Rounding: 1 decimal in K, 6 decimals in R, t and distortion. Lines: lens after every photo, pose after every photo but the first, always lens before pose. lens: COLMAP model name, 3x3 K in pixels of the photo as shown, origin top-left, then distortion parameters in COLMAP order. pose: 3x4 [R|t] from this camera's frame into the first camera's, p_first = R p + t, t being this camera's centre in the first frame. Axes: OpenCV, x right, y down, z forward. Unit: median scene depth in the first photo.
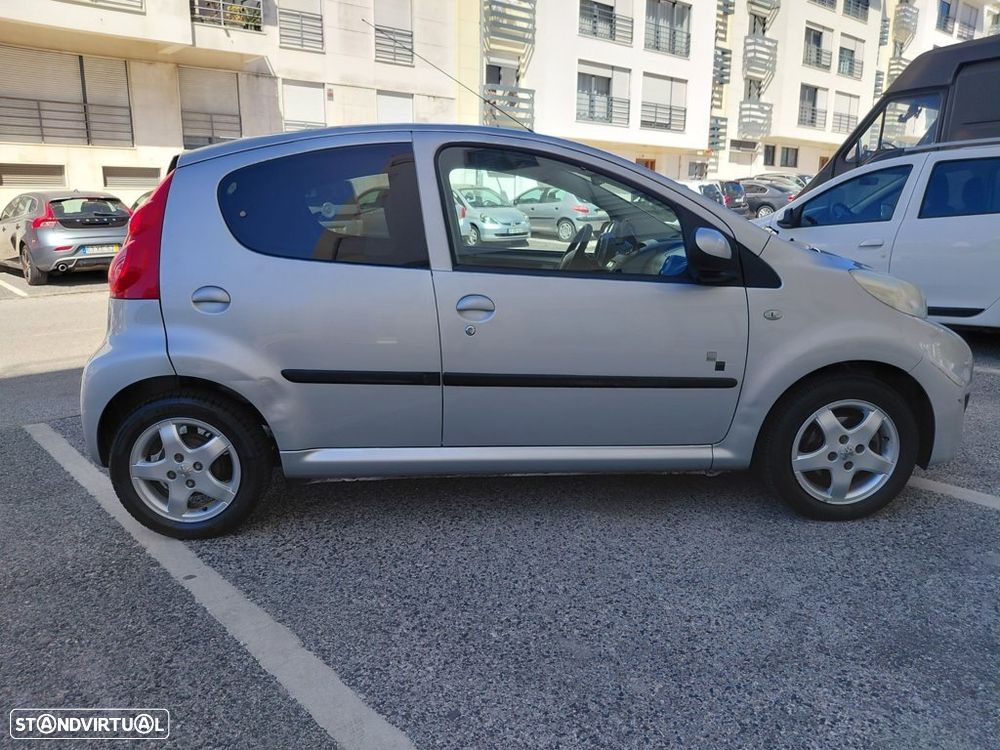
lens RADIAL K [[756.0, 0, 469.3], [0, 756.0, 387.7], [0, 0, 1]] dist [-0.007994, -0.049318]
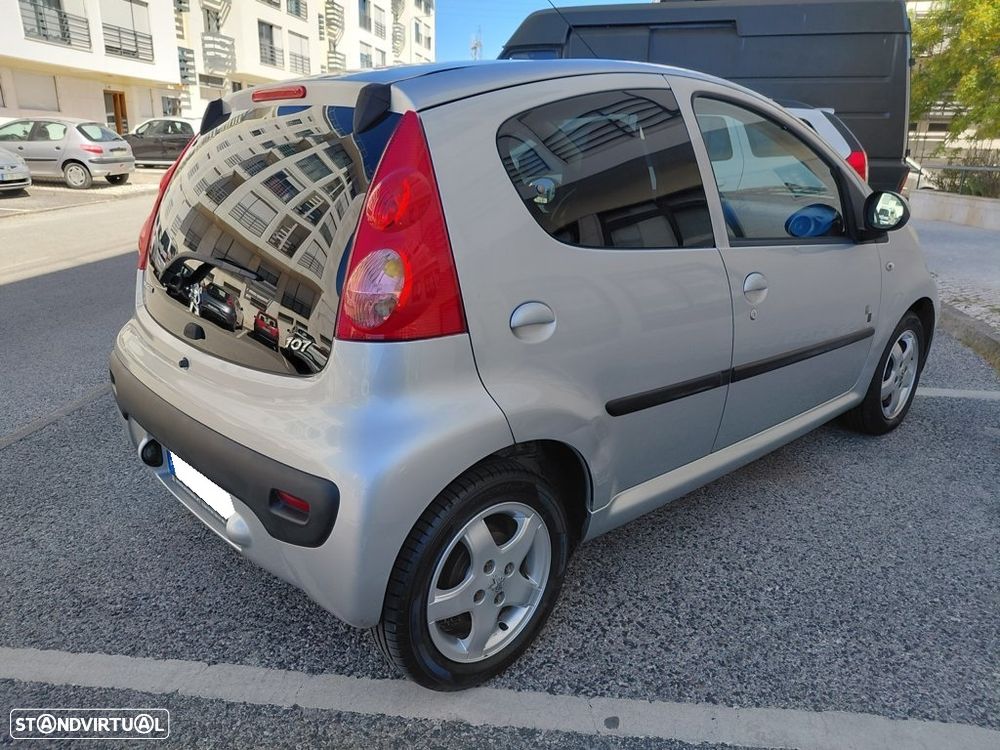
lens RADIAL K [[743.2, 0, 498.3], [0, 743.2, 405.2], [0, 0, 1]] dist [-0.018640, -0.001072]
pose [[0.743157, -0.205848, 0.636667, -0.110500], [0.139638, 0.978264, 0.153300, -0.020532], [-0.654385, -0.025023, 0.755748, 0.075384]]
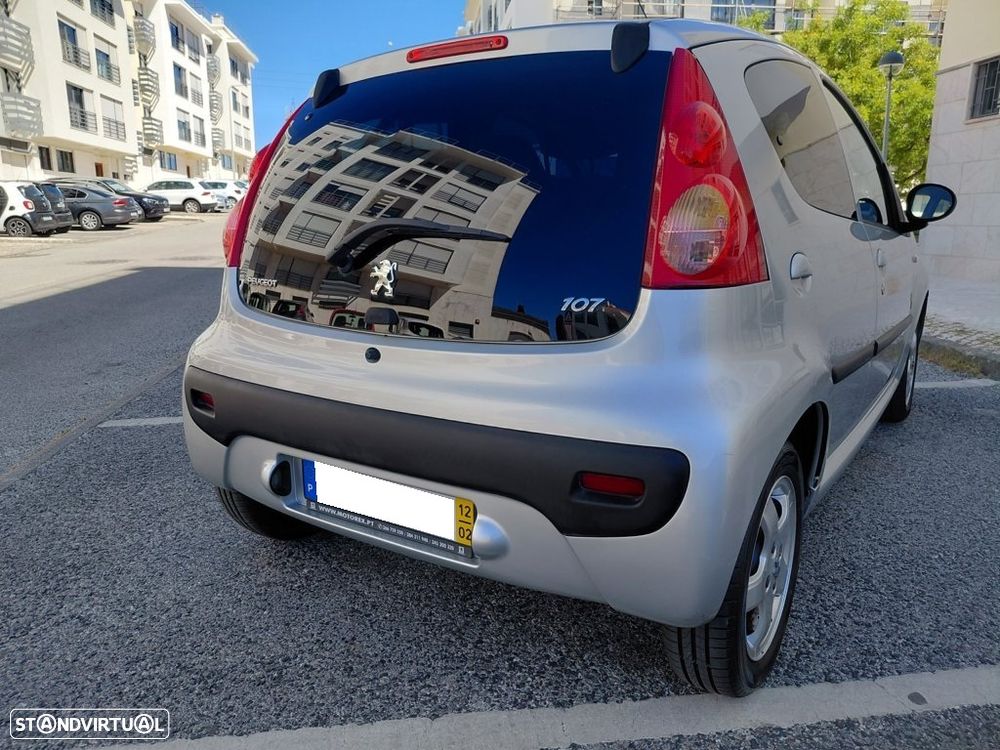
lens RADIAL K [[739.6, 0, 503.2], [0, 739.6, 401.2], [0, 0, 1]] dist [-0.015039, -0.000776]
pose [[0.564982, -0.194502, 0.801850, -0.137478], [0.187905, 0.976613, 0.104495, -0.017201], [-0.803422, 0.091634, 0.588317, 0.119850]]
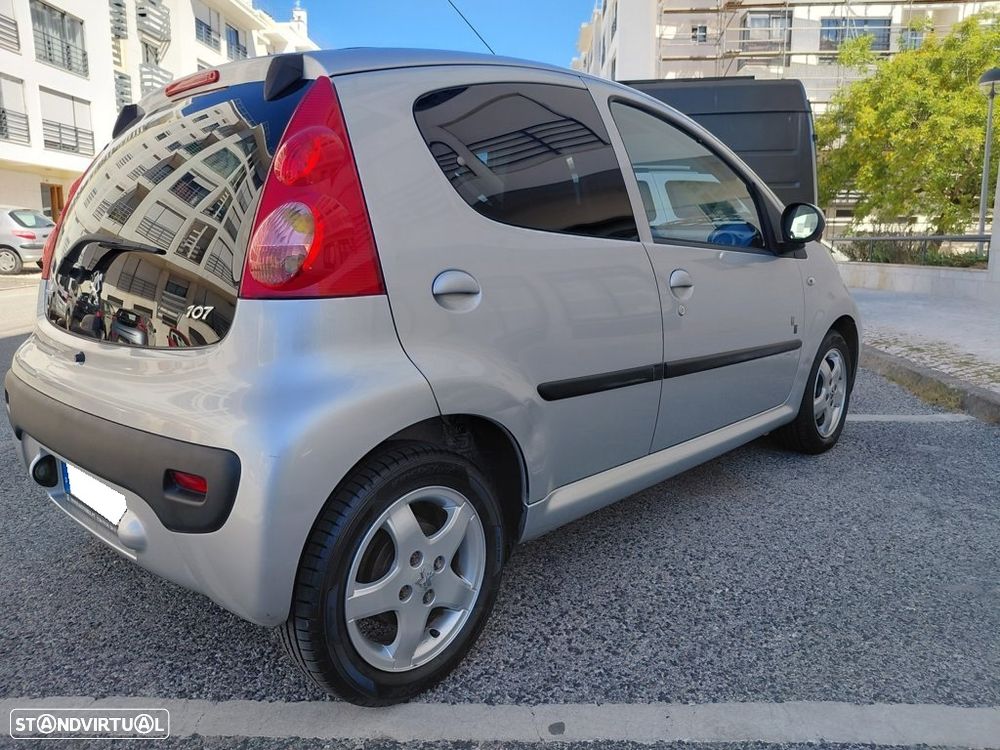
lens RADIAL K [[740.0, 0, 503.8], [0, 740.0, 387.4], [0, 0, 1]] dist [-0.013030, -0.006011]
pose [[0.682905, -0.134215, 0.718072, -0.107369], [0.163758, 0.986087, 0.028572, -0.006610], [-0.711916, 0.098078, 0.695383, 0.078202]]
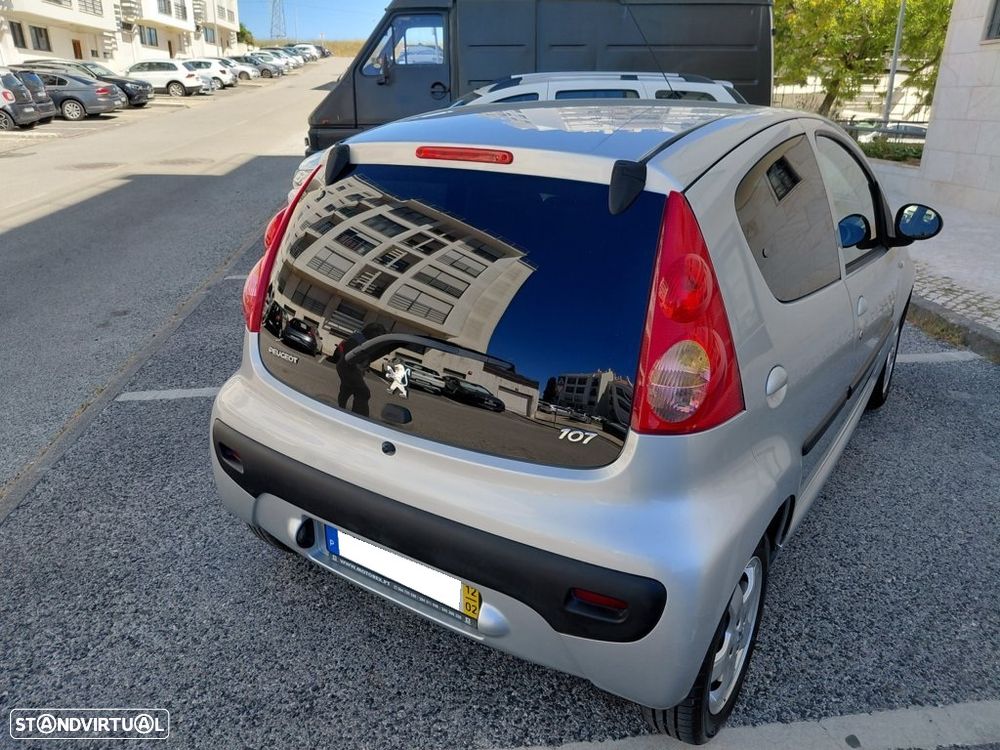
lens RADIAL K [[738.9, 0, 498.6], [0, 738.9, 385.5], [0, 0, 1]] dist [-0.015719, -0.001108]
pose [[0.565423, -0.295340, 0.770111, -0.139391], [0.179861, 0.955373, 0.234333, -0.044296], [-0.804951, 0.006015, 0.593310, 0.113740]]
